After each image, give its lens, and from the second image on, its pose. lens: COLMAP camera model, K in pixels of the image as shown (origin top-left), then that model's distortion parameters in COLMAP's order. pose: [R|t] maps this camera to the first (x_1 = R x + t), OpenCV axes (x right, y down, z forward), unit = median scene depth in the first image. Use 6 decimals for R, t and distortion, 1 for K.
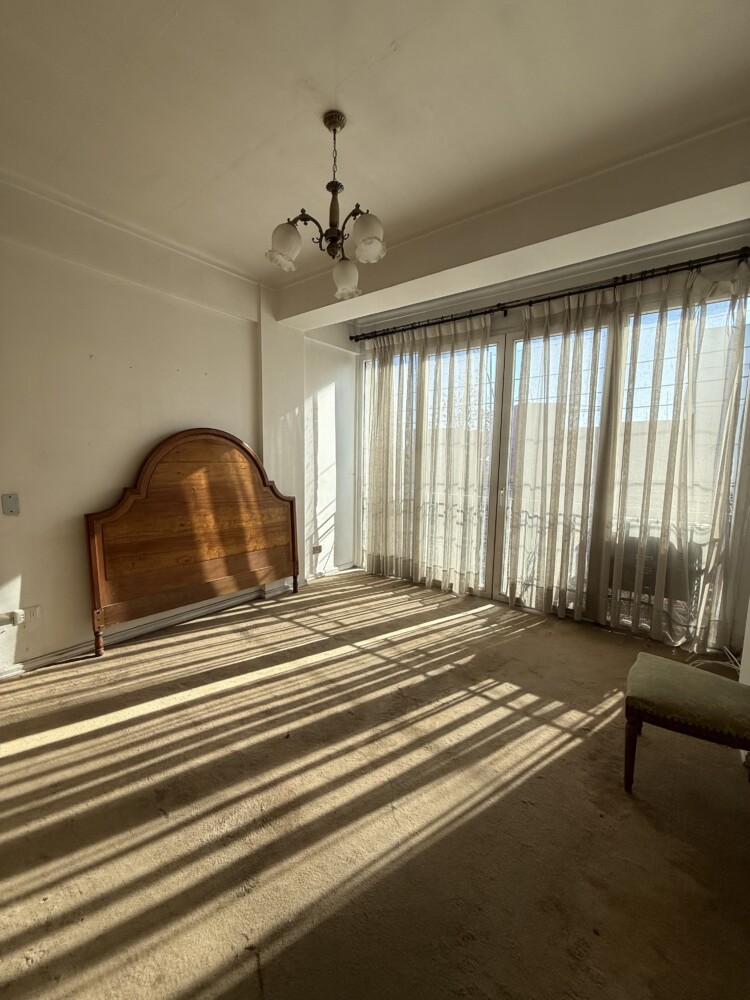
lens RADIAL K [[395.6, 0, 368.3], [0, 395.6, 502.2], [0, 0, 1]] dist [-0.009673, 0.000670]
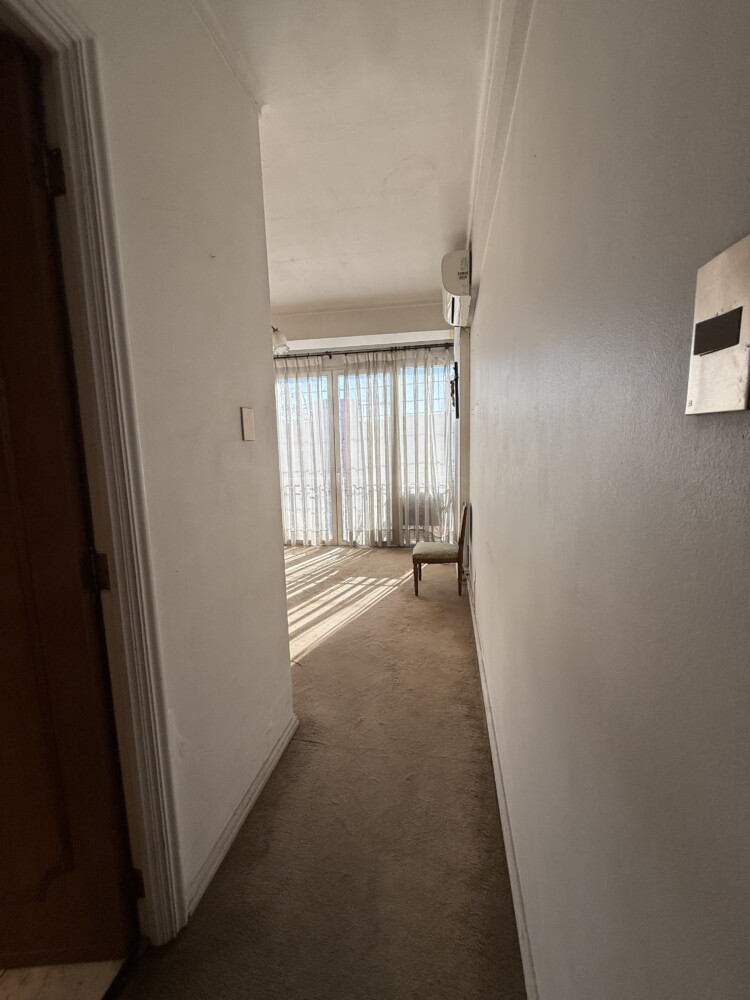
lens RADIAL K [[395.6, 0, 377.0], [0, 395.6, 498.9], [0, 0, 1]] dist [-0.009673, 0.000670]
pose [[0.879288, -0.094928, 0.466735, -0.285364], [0.087554, 0.995453, 0.037519, 0.028826], [-0.468175, 0.007874, 0.883601, -0.471873]]
